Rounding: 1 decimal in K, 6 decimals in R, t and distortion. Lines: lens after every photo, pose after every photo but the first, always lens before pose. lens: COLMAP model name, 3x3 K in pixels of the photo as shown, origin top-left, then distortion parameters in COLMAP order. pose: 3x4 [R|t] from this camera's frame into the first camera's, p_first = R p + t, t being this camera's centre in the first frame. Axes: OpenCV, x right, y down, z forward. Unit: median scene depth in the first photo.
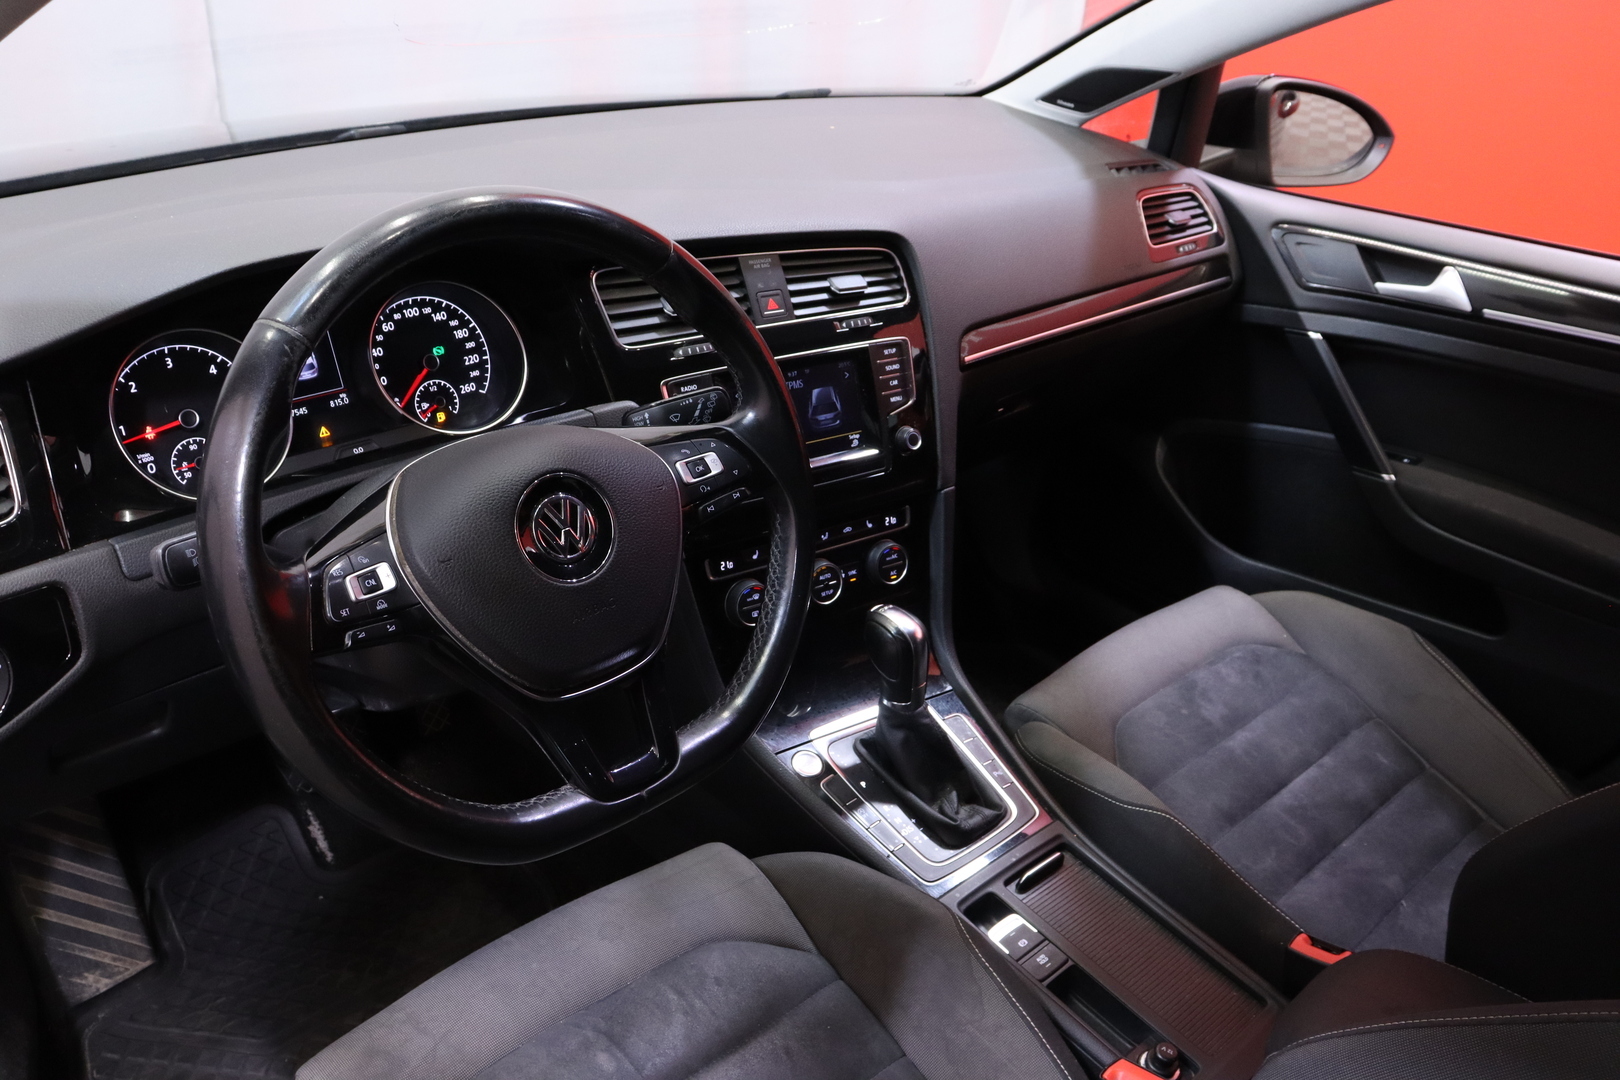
lens RADIAL K [[1333.7, 0, 814.1], [0, 1333.7, 525.1], [0, 0, 1]] dist [-0.164814, 0.084712]
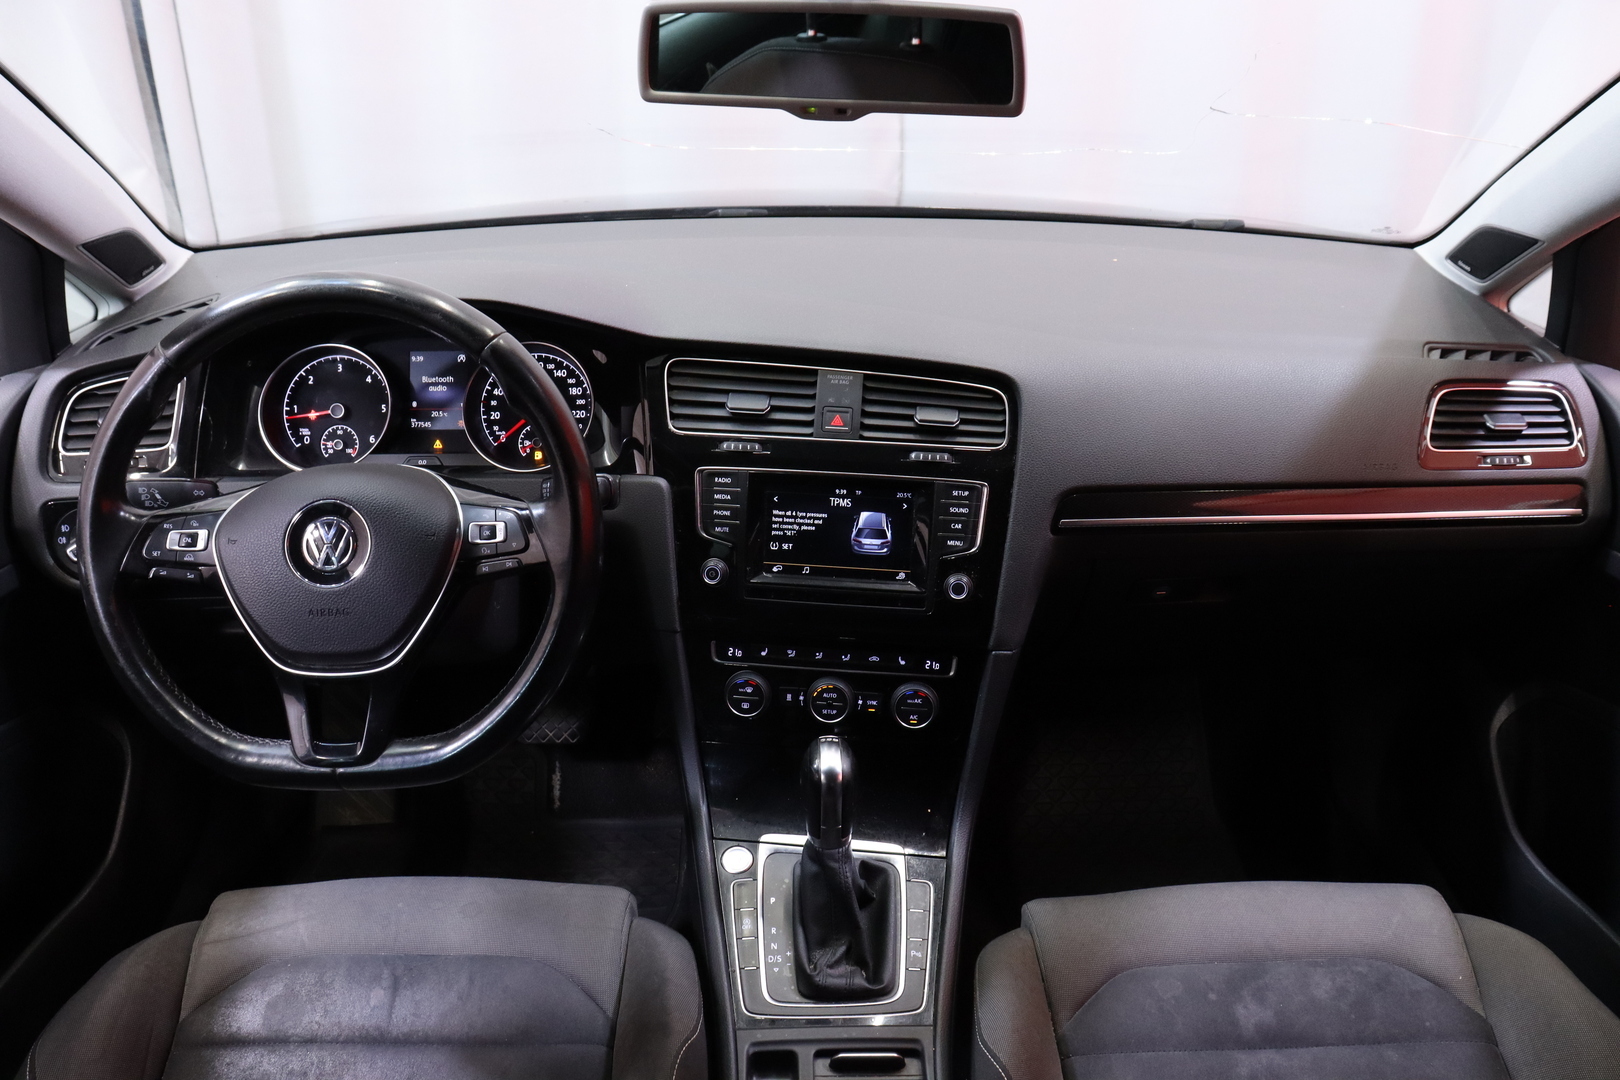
lens RADIAL K [[1333.7, 0, 797.6], [0, 1333.7, 502.9], [0, 0, 1]] dist [-0.164814, 0.084712]
pose [[0.747193, 0.224609, -0.625502, 0.570778], [-0.268459, 0.962964, 0.025099, -0.116721], [0.607973, 0.149168, 0.779819, 0.183209]]
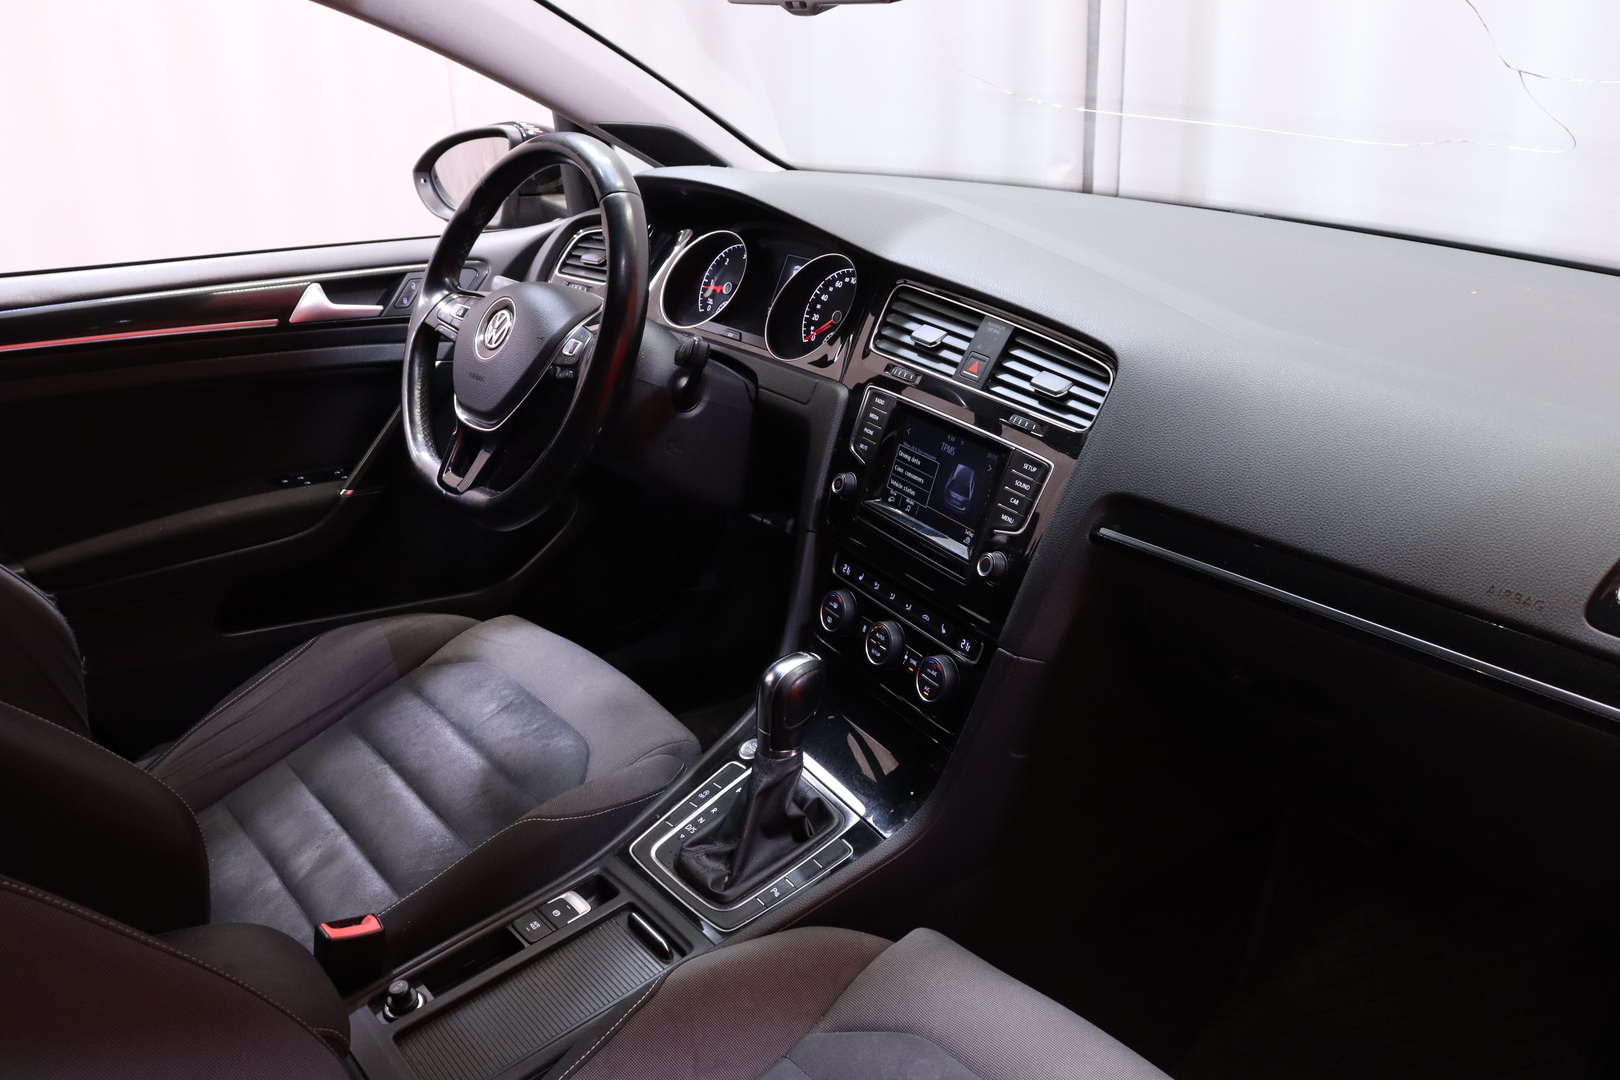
lens RADIAL K [[1333.7, 0, 804.3], [0, 1333.7, 525.1], [0, 0, 1]] dist [-0.164814, 0.084712]
pose [[-0.074681, 0.315782, -0.945888, 0.885500], [-0.450762, 0.835411, 0.314488, -0.302904], [0.889515, 0.449857, 0.079953, 0.821856]]
